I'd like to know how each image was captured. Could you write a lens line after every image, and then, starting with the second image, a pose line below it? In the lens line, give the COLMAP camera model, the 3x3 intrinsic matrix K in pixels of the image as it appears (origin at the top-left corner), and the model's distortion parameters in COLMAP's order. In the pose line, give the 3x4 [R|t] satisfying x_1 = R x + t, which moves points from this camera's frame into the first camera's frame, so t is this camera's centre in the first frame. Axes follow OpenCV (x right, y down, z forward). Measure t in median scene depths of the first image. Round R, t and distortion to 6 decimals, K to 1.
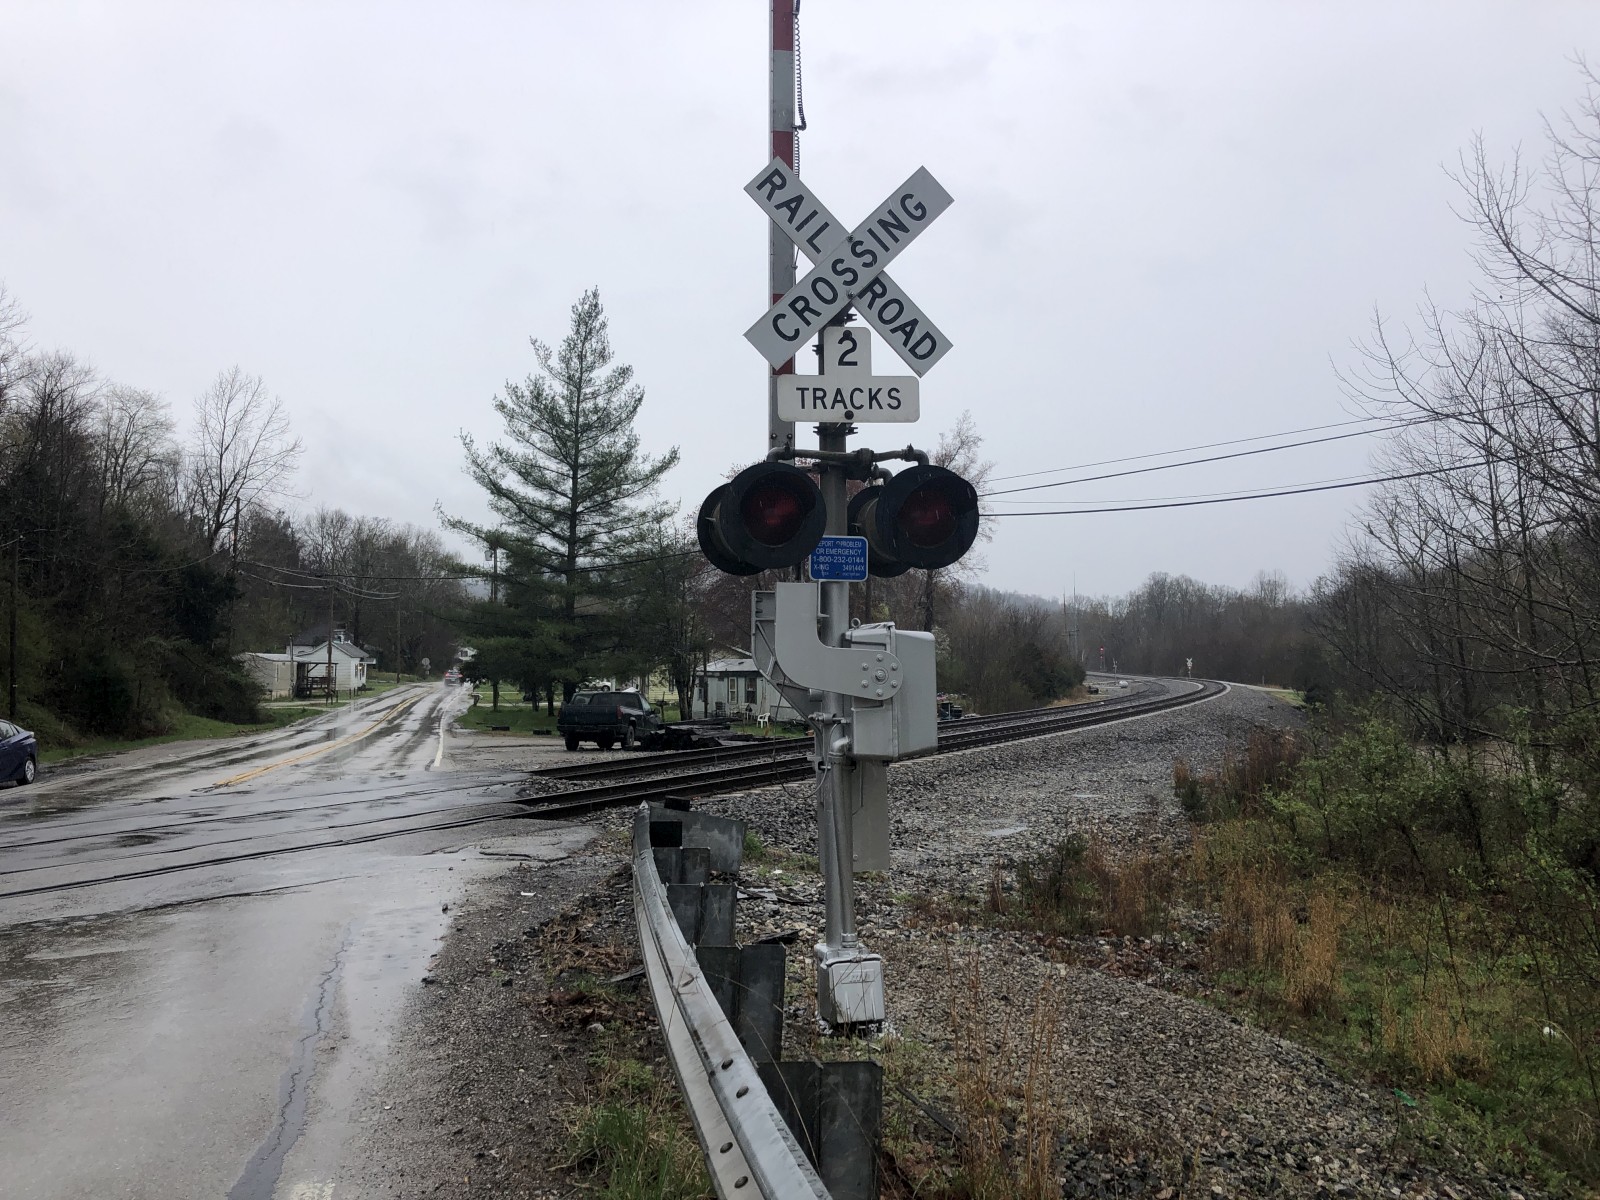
lens RADIAL K [[1293.1, 0, 781.6], [0, 1293.1, 577.8], [0, 0, 1]] dist [0.123088, -0.283881]
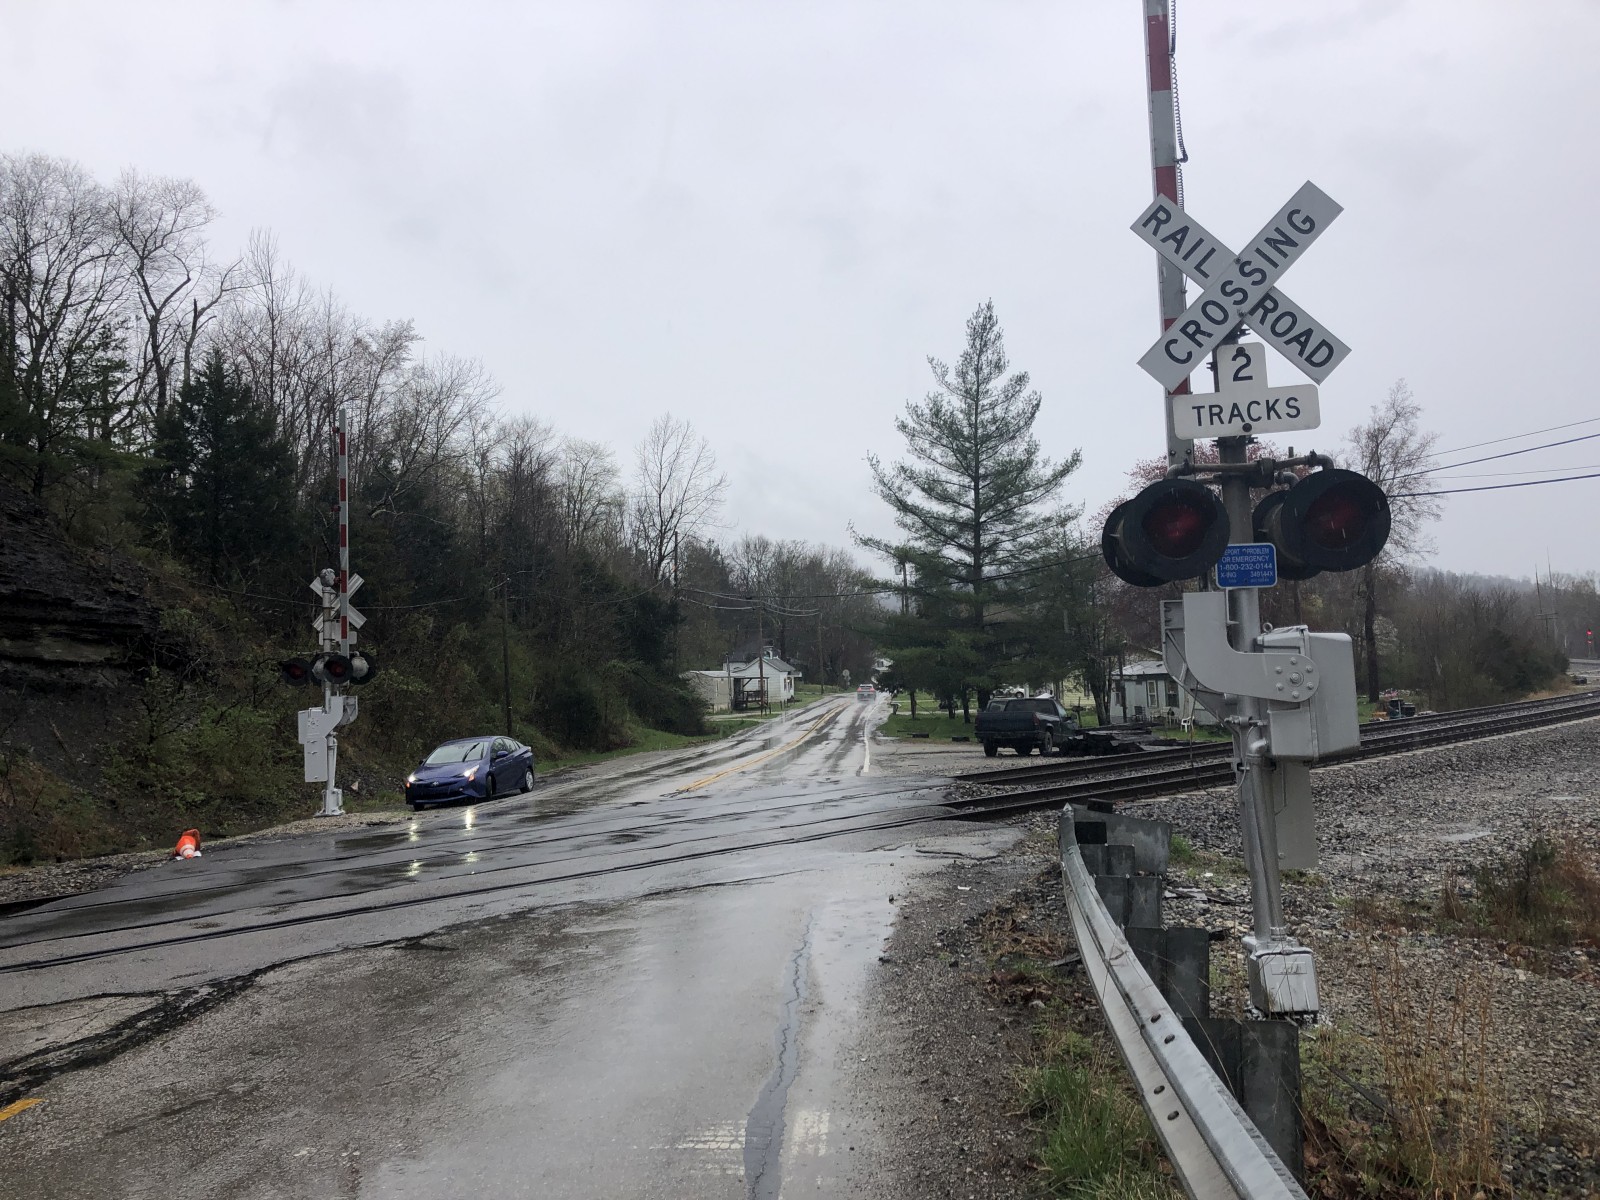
lens RADIAL K [[1293.1, 0, 781.6], [0, 1293.1, 577.8], [0, 0, 1]] dist [0.123088, -0.283881]
pose [[0.950528, -0.058000, -0.305176, 0.001534], [0.056428, 0.998309, -0.013977, -0.001803], [0.305470, -0.003935, 0.952193, -0.016175]]
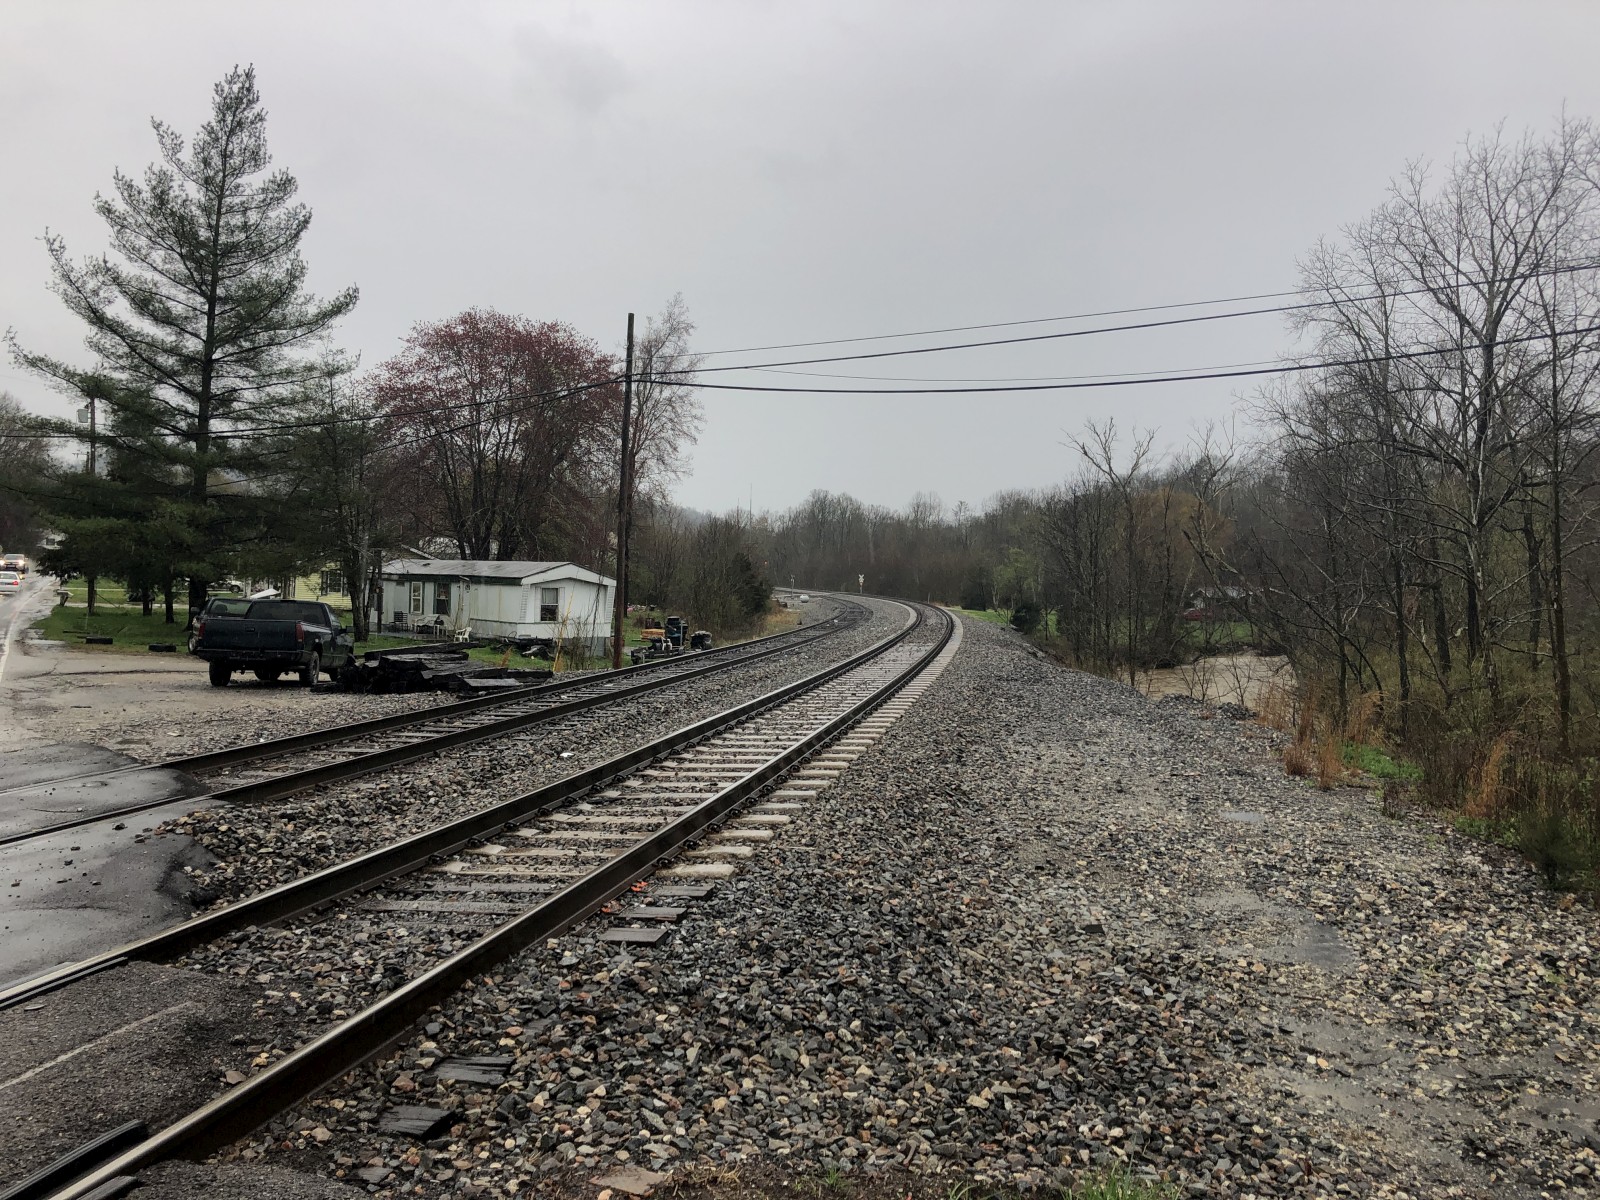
lens RADIAL K [[1300.6, 0, 800.7], [0, 1300.6, 579.6], [0, 0, 1]] dist [0.016000, 0.007272]
pose [[0.959865, 0.033213, 0.278487, -0.037296], [-0.052911, 0.996577, 0.063518, 0.011772], [-0.275425, -0.075704, 0.958337, 0.163218]]
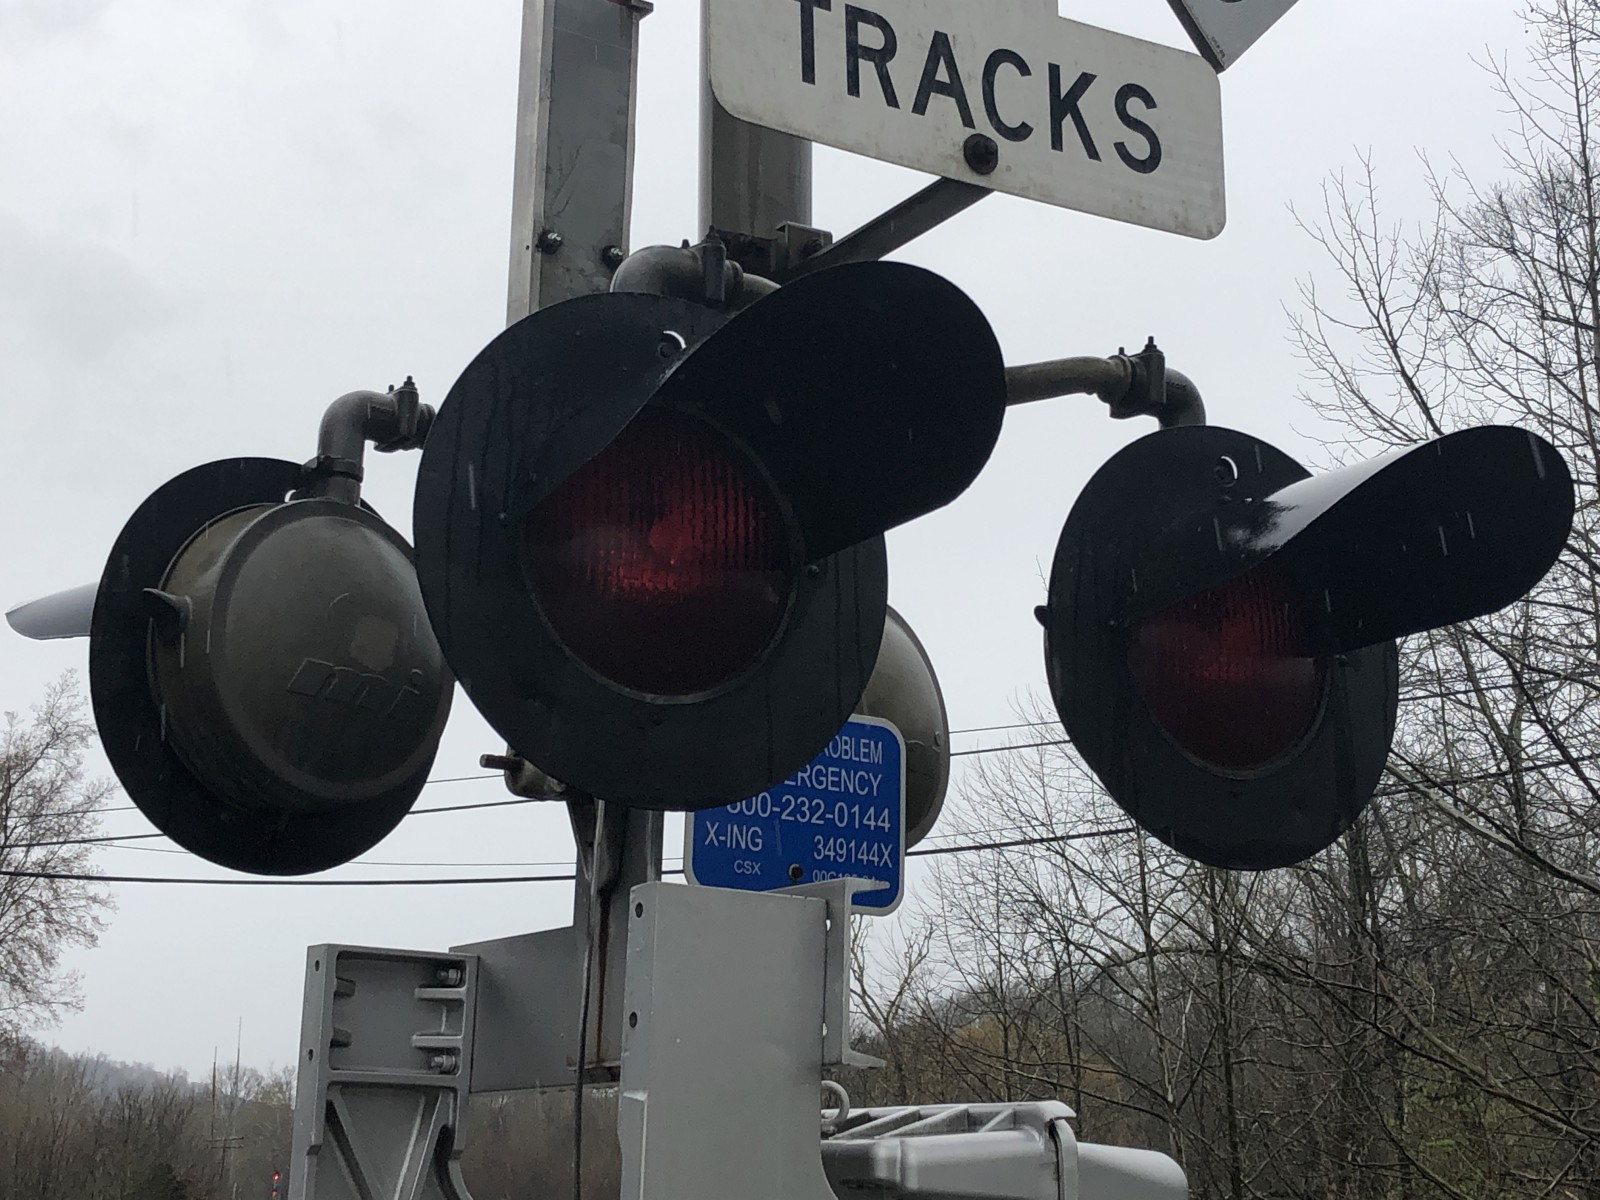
lens RADIAL K [[2437.7, 0, 800.0], [0, 2437.7, 600.0], [0, 0, 1]] dist [0.175850, 0.005398]
pose [[0.897029, 0.107844, 0.428613, -0.022136], [-0.032537, 0.983256, -0.179302, 0.004050], [-0.440773, 0.146893, 0.885518, 0.095684]]
